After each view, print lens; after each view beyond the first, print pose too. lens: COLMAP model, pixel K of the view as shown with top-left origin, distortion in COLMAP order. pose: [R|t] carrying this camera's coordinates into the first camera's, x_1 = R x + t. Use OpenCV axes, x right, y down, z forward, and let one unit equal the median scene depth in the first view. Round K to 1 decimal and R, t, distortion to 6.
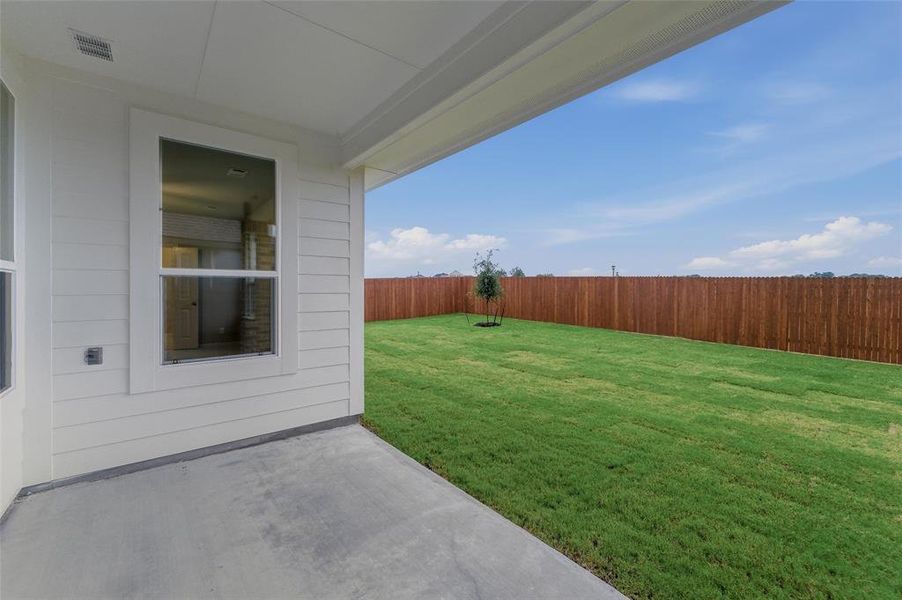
lens RADIAL K [[386.5, 0, 449.5], [0, 386.5, 278.0], [0, 0, 1]] dist [0.000666, 0.000120]
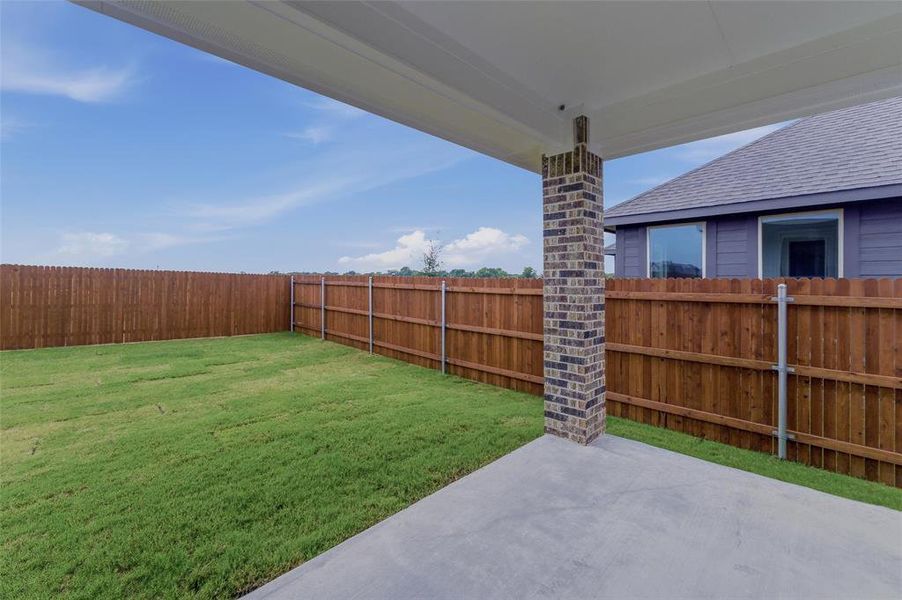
lens RADIAL K [[386.5, 0, 449.5], [0, 386.5, 278.0], [0, 0, 1]] dist [0.000666, 0.000120]
pose [[-0.132670, 0.007560, 0.991131, -0.341472], [-0.035262, 0.999302, -0.012343, 0.003762], [-0.990533, -0.036587, -0.132310, 0.393321]]
